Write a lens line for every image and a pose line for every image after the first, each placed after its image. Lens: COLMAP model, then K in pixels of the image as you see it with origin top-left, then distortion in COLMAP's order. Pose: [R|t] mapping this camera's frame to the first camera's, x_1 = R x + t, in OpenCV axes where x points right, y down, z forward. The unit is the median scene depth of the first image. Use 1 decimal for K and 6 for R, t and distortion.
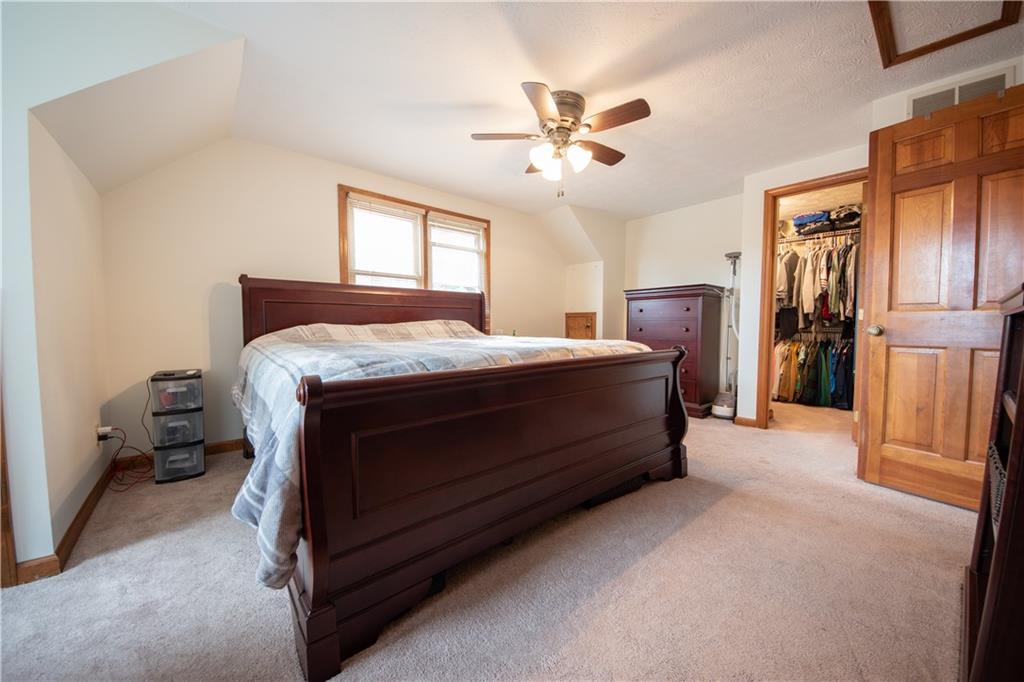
lens RADIAL K [[365.9, 0, 512.0], [0, 365.9, 341.0], [0, 0, 1]] dist [0.000512, -0.000013]
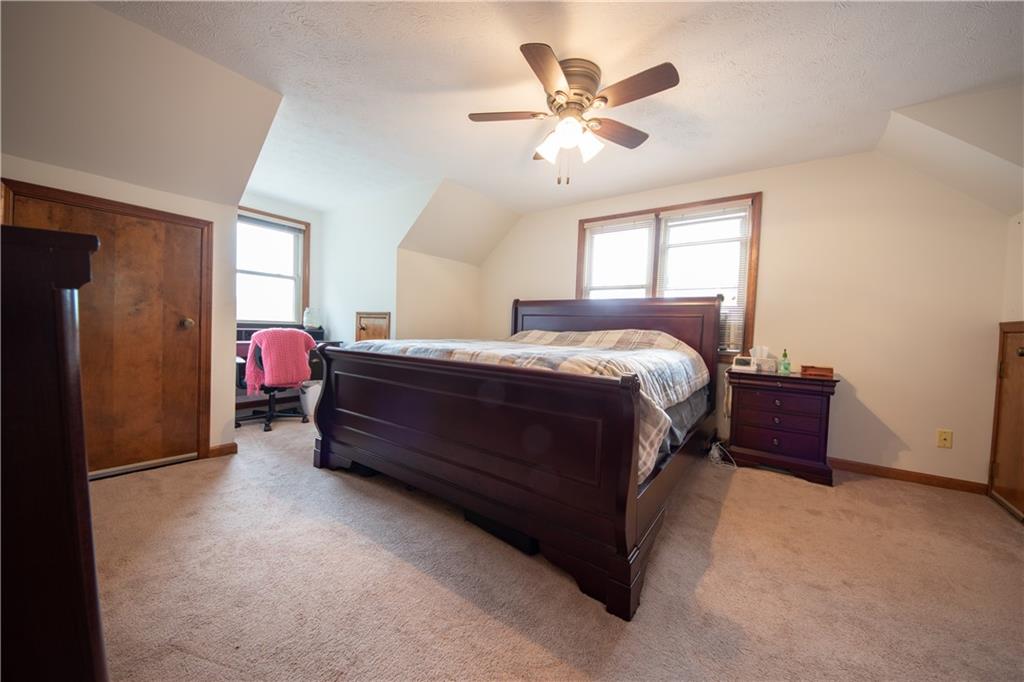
lens RADIAL K [[365.9, 0, 512.0], [0, 365.9, 341.0], [0, 0, 1]] dist [0.000512, -0.000013]
pose [[0.243636, 0.035570, -0.969214, 0.680779], [-0.074186, 0.997083, 0.017945, -0.023084], [0.967025, 0.067531, 0.245564, 0.496900]]
